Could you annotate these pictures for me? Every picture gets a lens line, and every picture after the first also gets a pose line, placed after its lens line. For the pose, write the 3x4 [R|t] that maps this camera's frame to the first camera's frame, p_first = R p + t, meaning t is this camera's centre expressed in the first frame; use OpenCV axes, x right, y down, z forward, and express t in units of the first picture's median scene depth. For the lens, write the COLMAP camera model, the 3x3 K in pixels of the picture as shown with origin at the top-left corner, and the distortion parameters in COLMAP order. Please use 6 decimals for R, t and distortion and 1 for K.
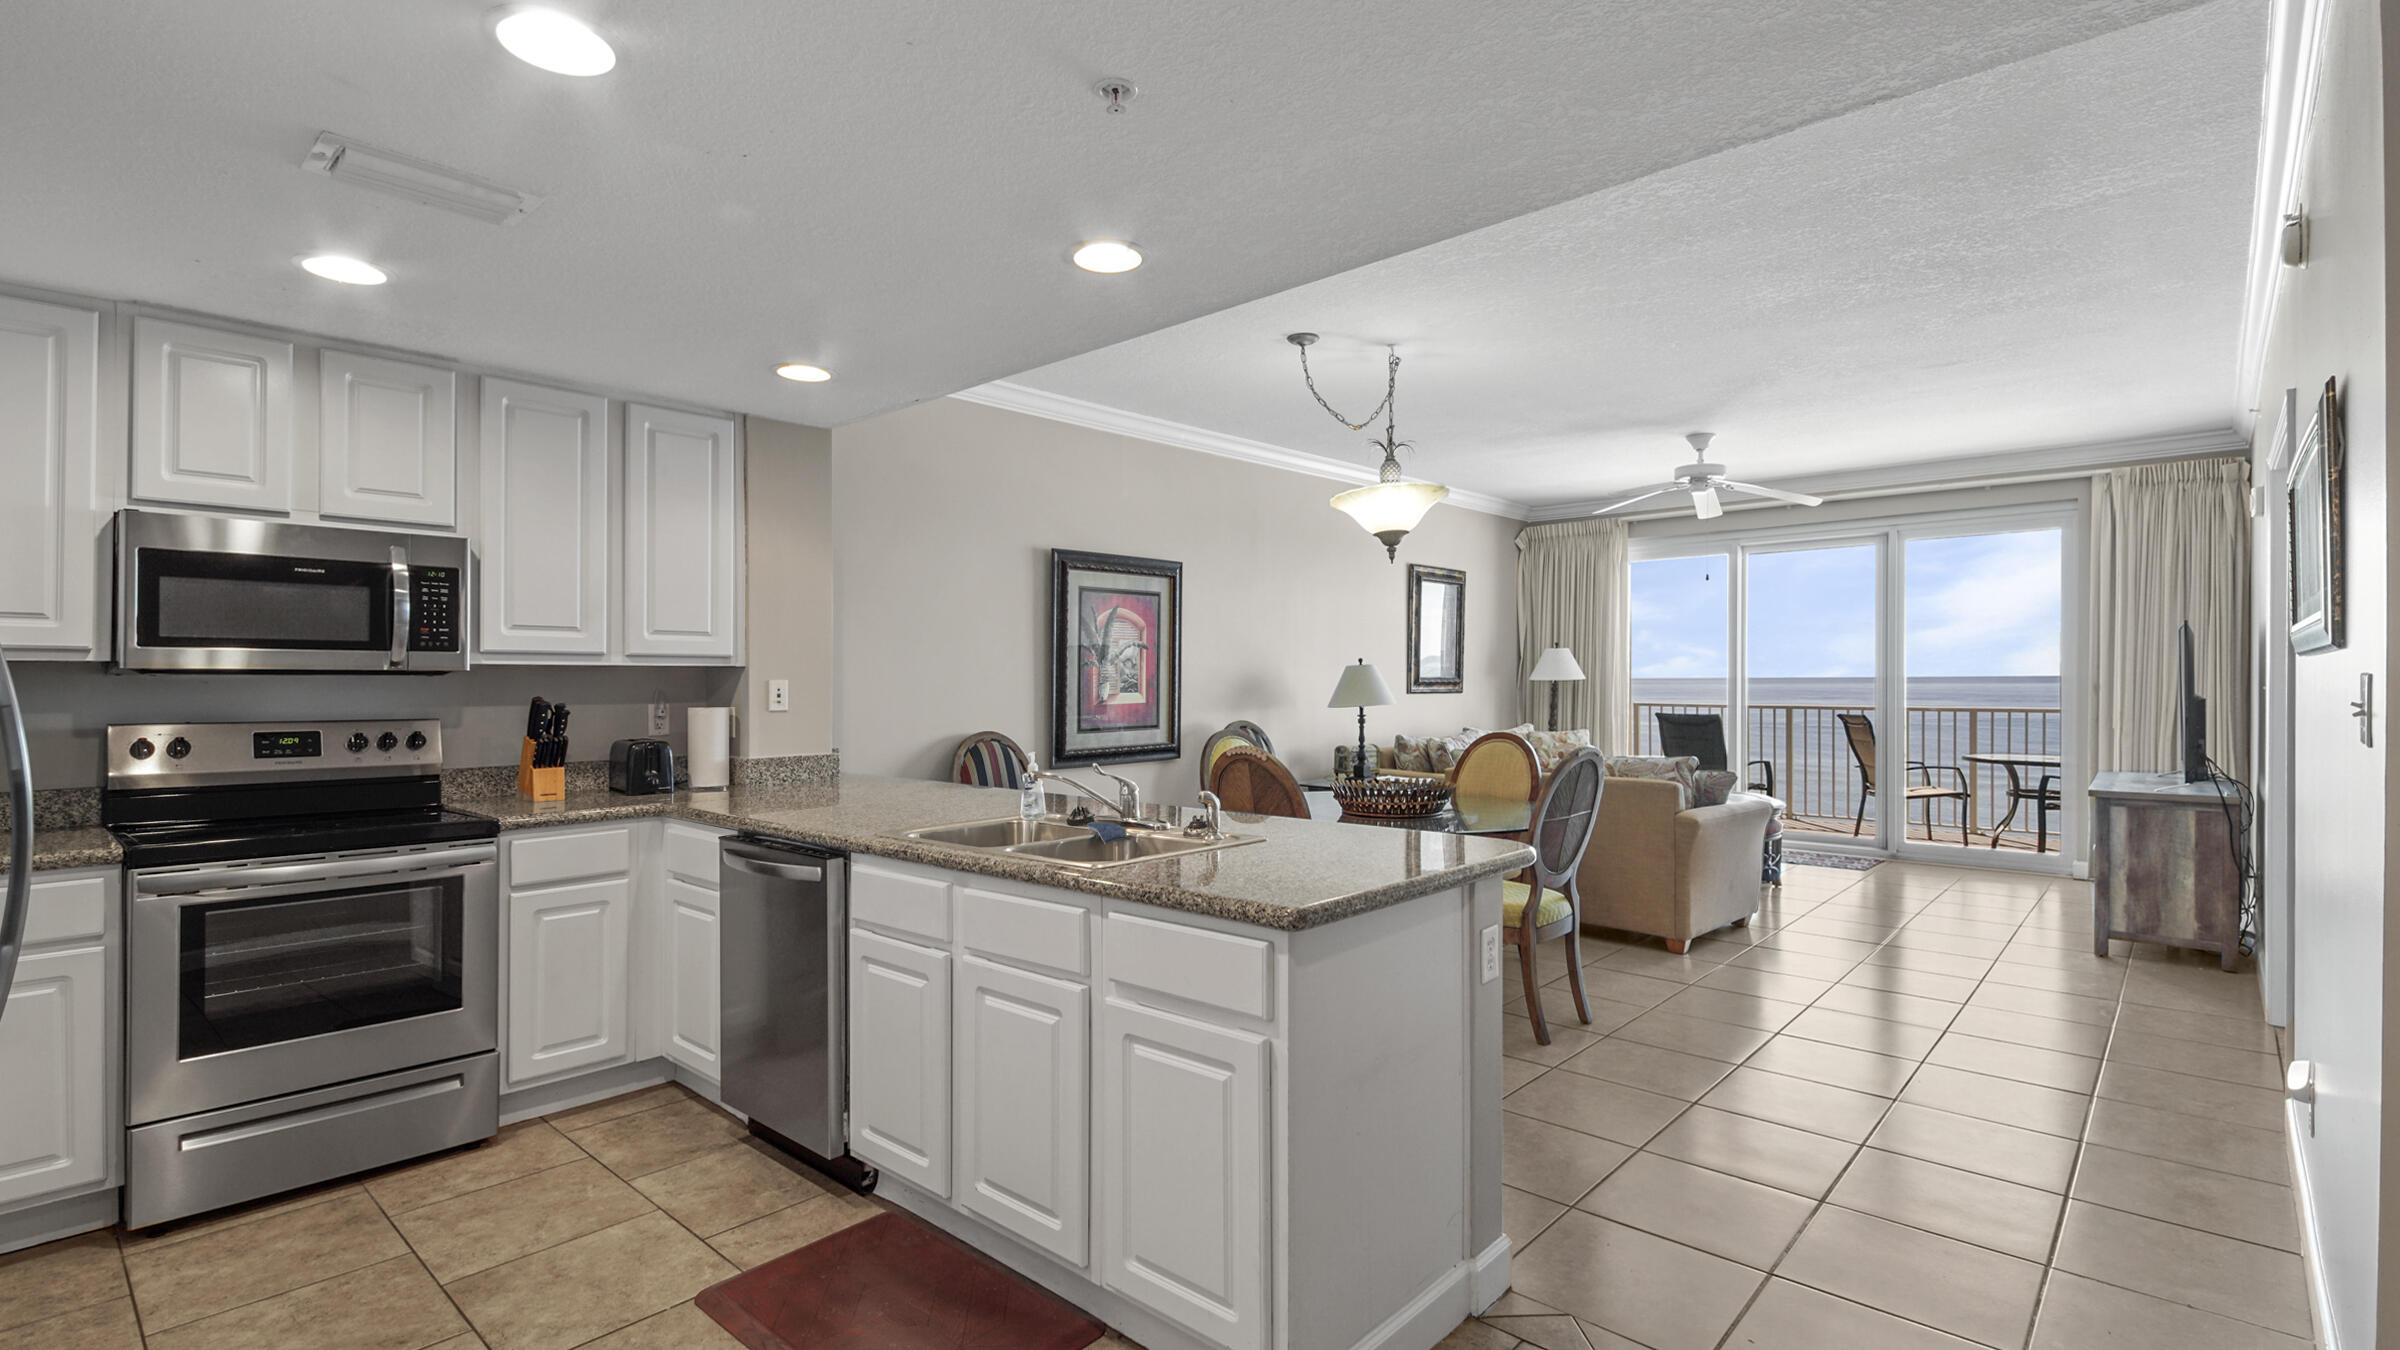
lens RADIAL K [[1097.5, 0, 1201.4], [0, 1097.5, 684.3], [0, 0, 1]] dist [0.027653, -0.000152]
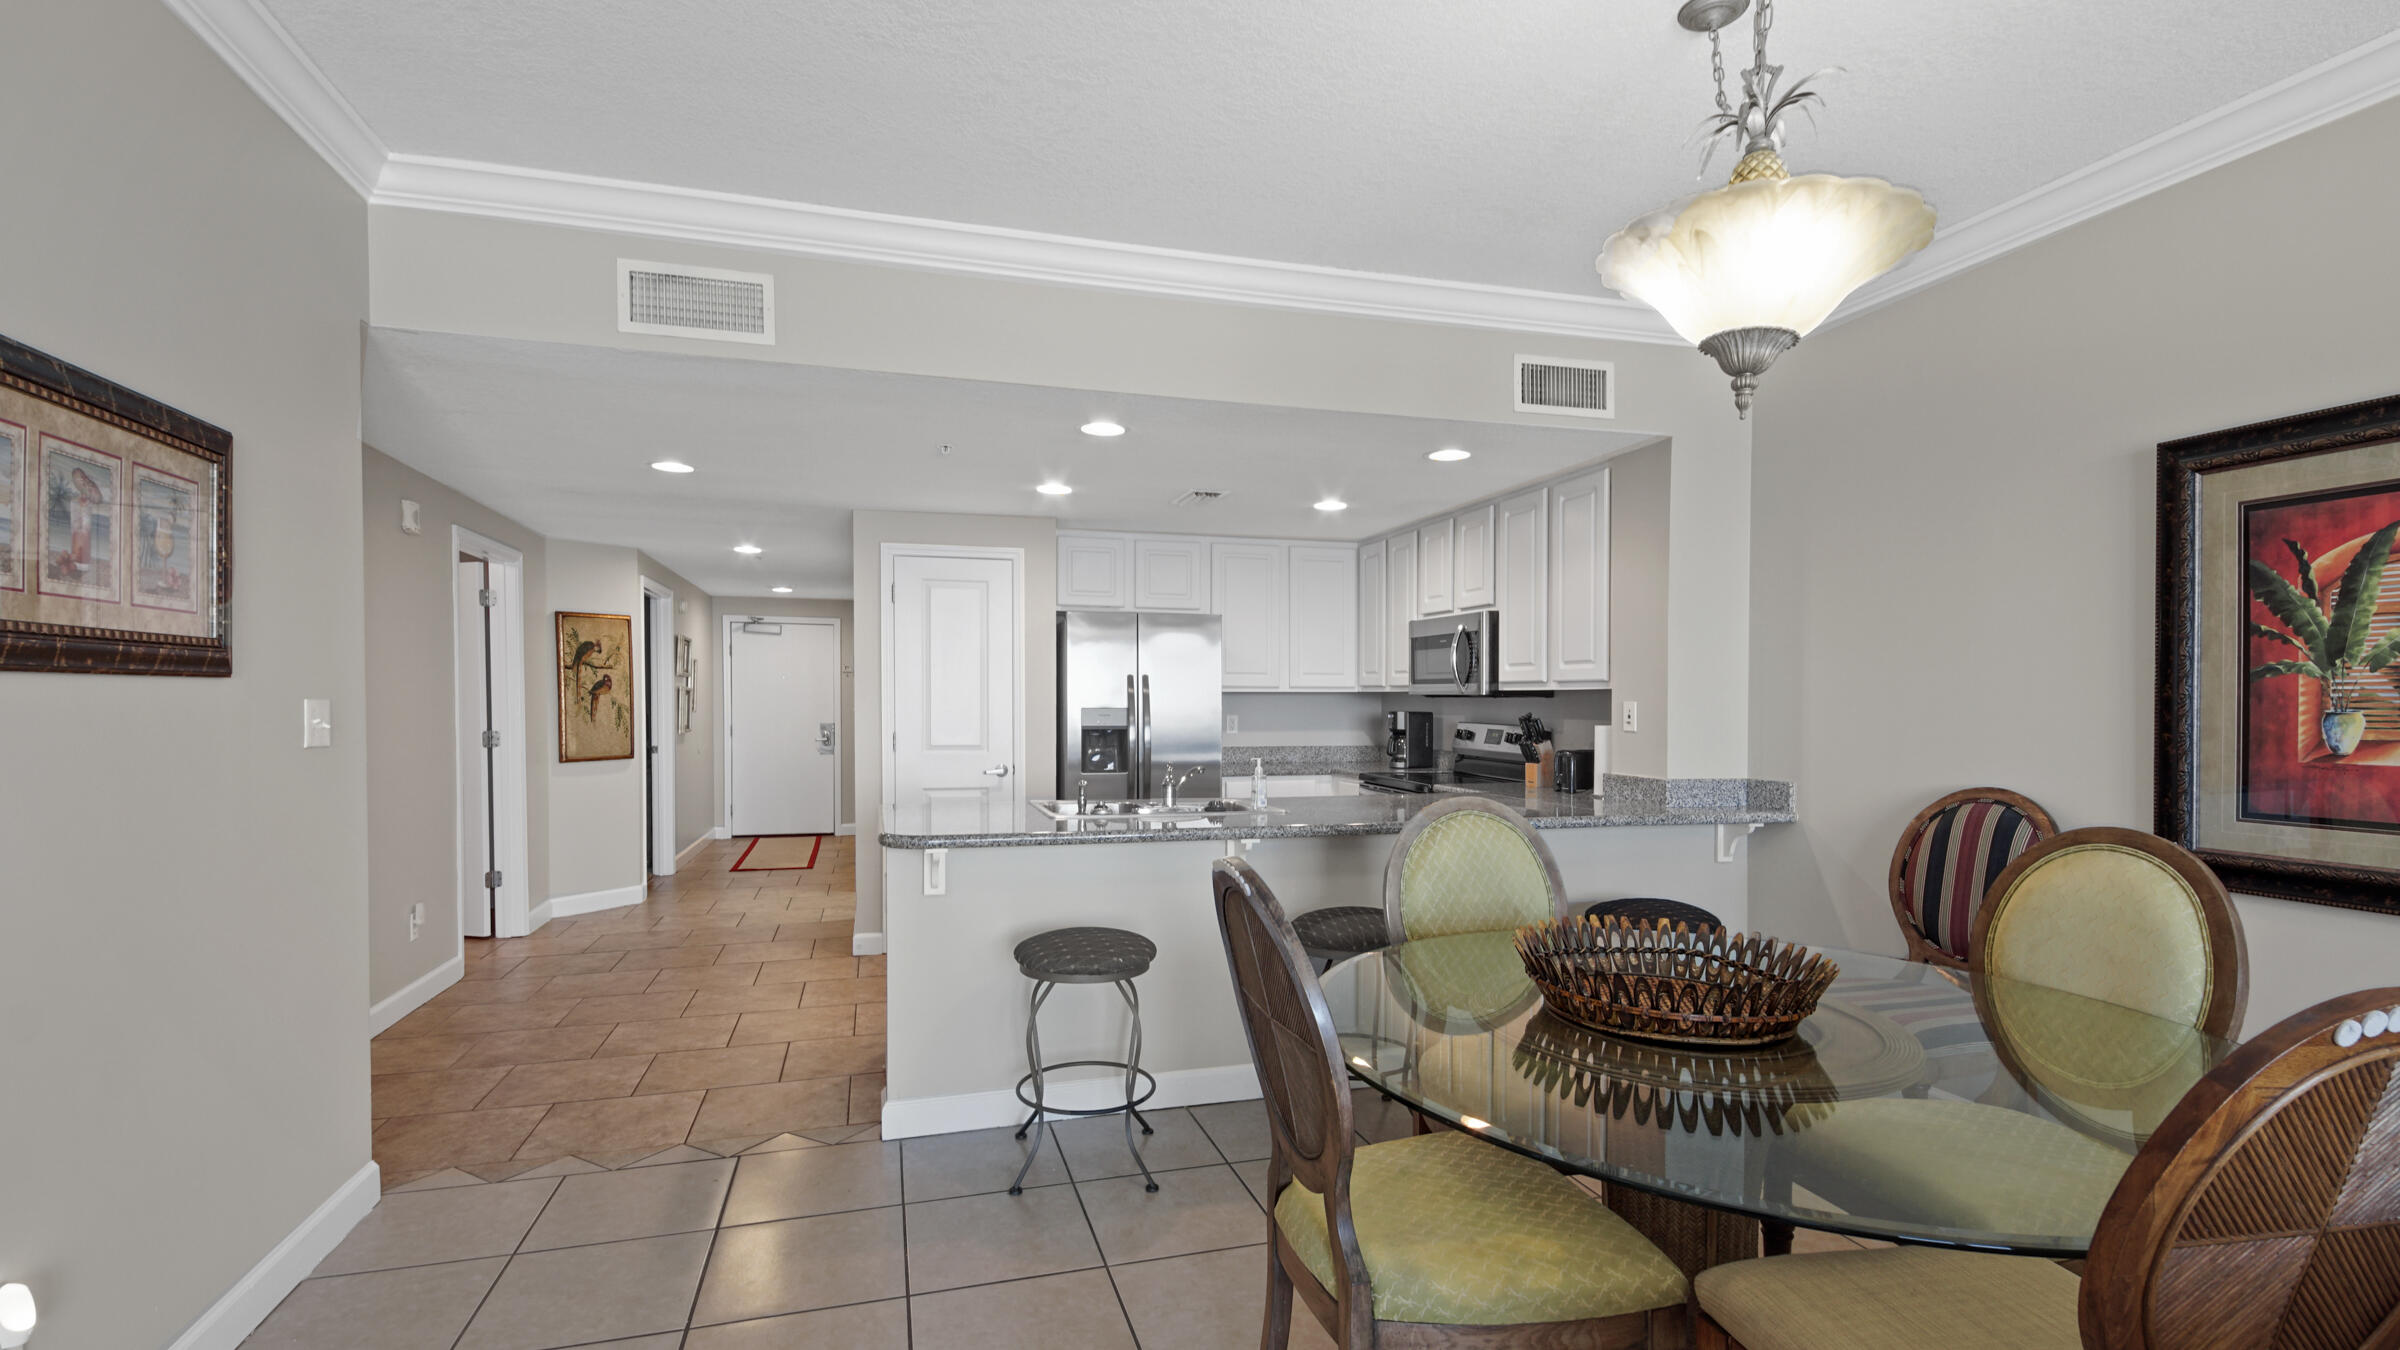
lens RADIAL K [[1068.4, 0, 1169.3], [0, 1068.4, 713.1], [0, 0, 1]] dist [-0.000691, -0.000376]
pose [[-0.541668, 0.013922, -0.840477, 0.439891], [-0.002841, 0.999827, 0.018393, -0.006562], [0.840587, 0.012350, -0.541535, 0.739512]]
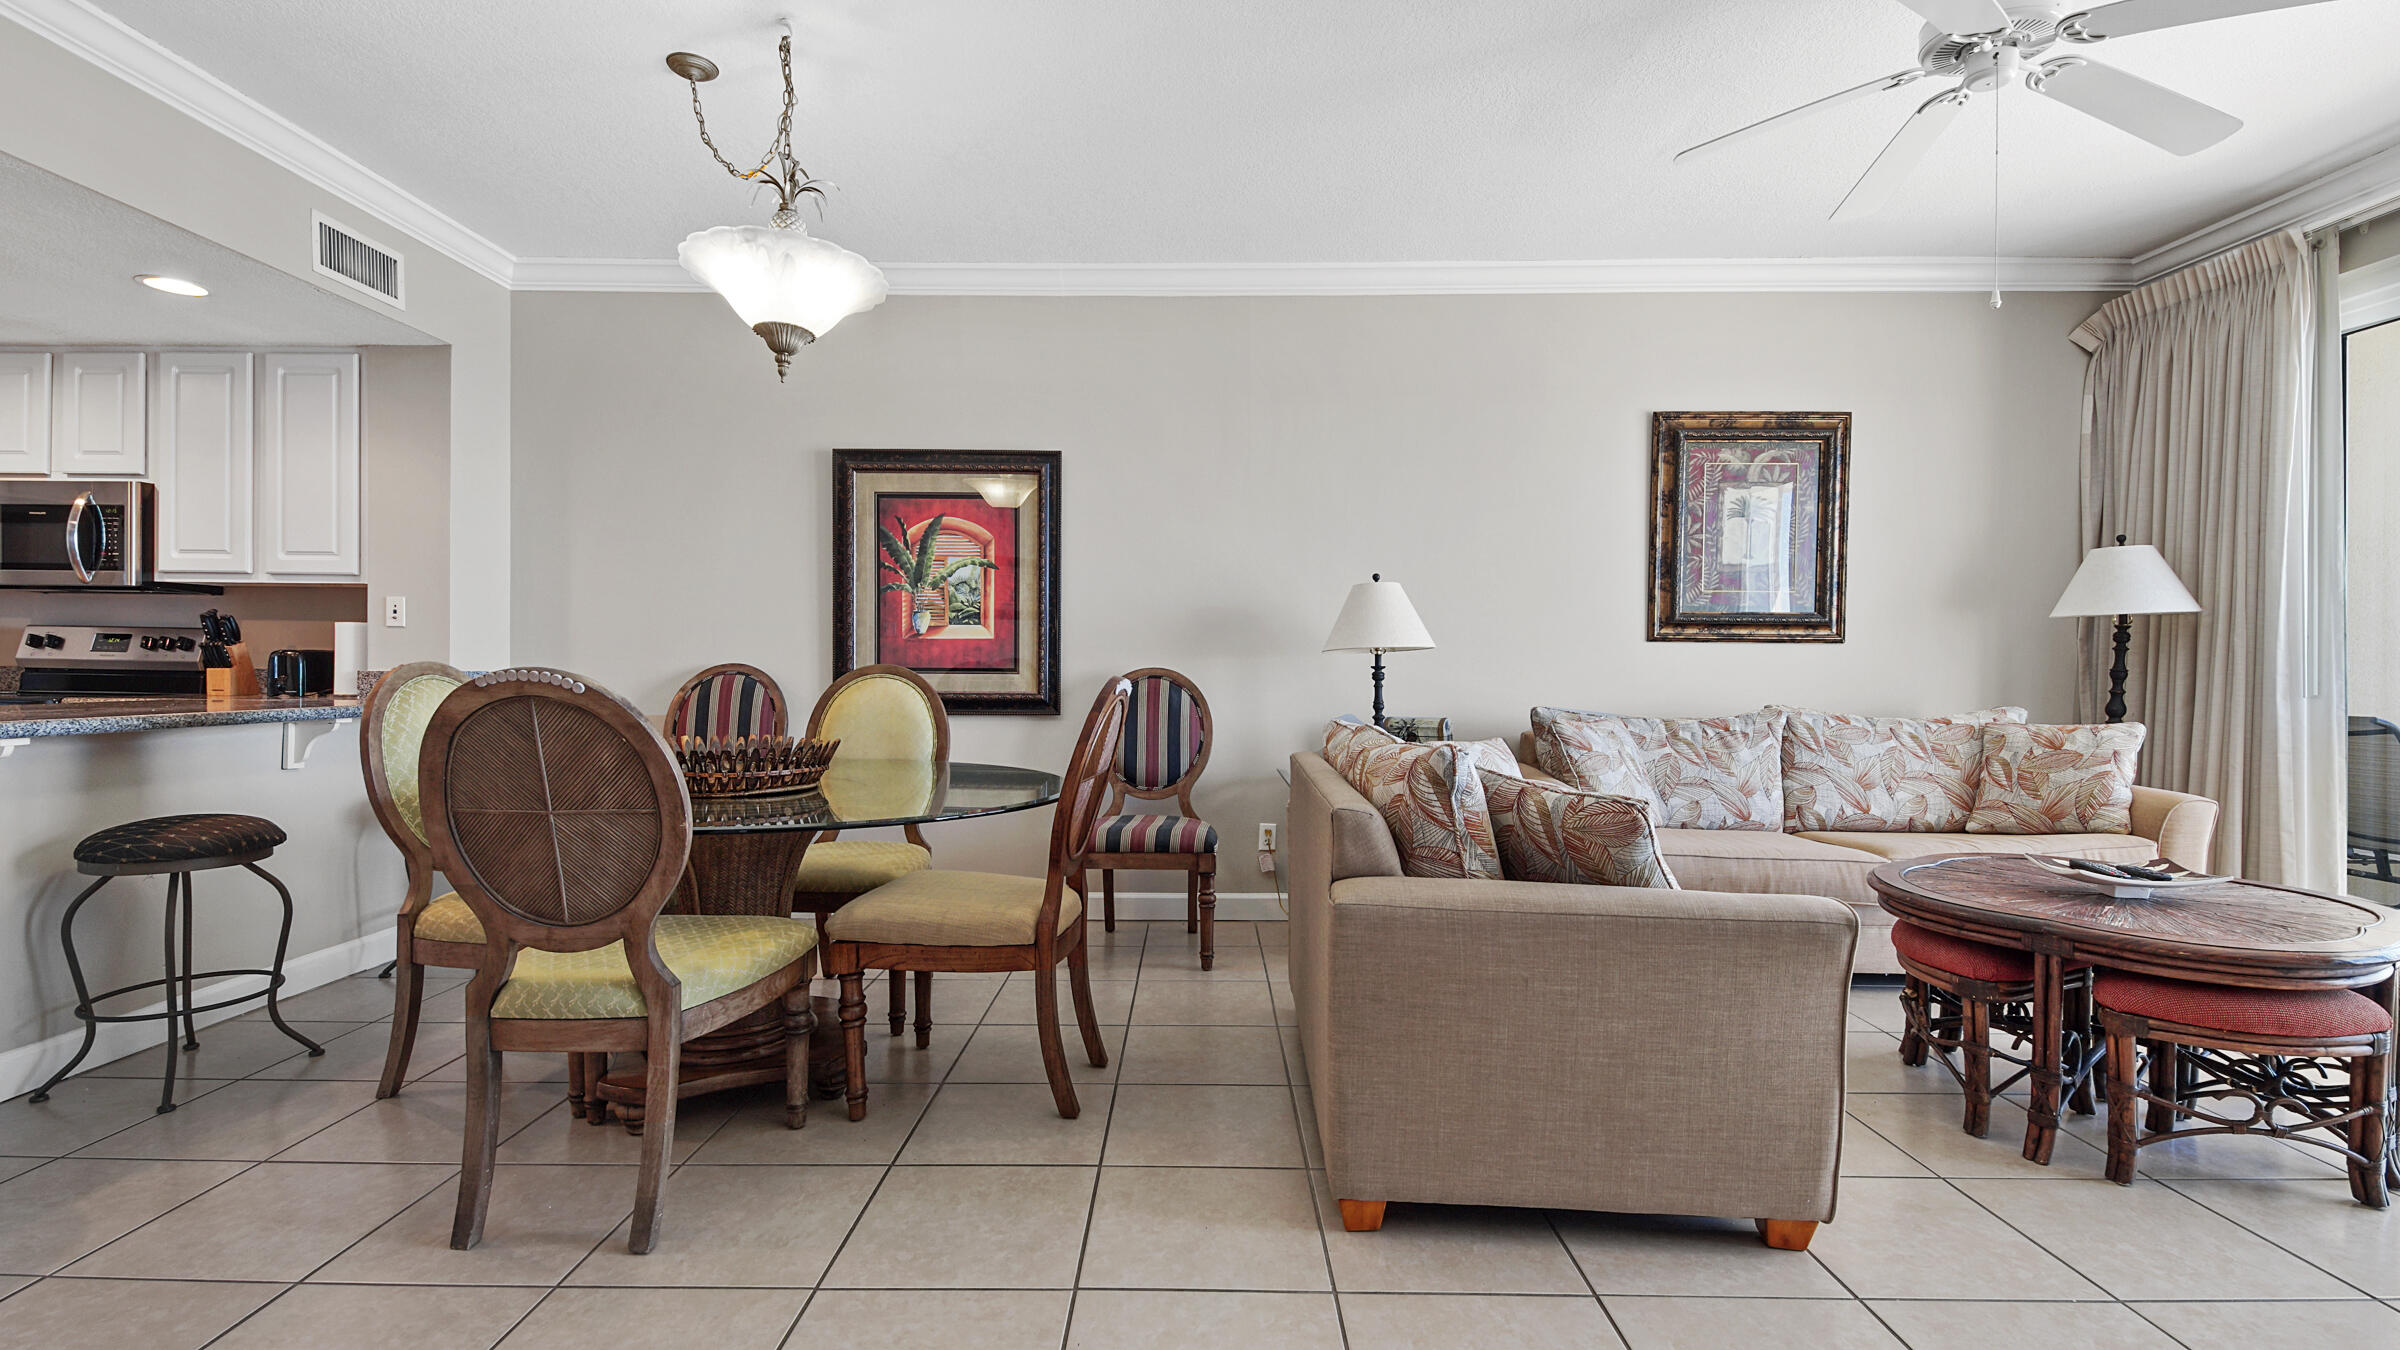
lens RADIAL K [[1060.9, 0, 1190.1], [0, 1060.9, 675.9], [0, 0, 1]] dist [0.047546, -0.028261]
pose [[0.665380, 0.017719, -0.746295, 0.547889], [-0.015080, 0.999833, 0.010294, 0.030574], [0.746353, 0.004404, 0.665536, 0.552069]]
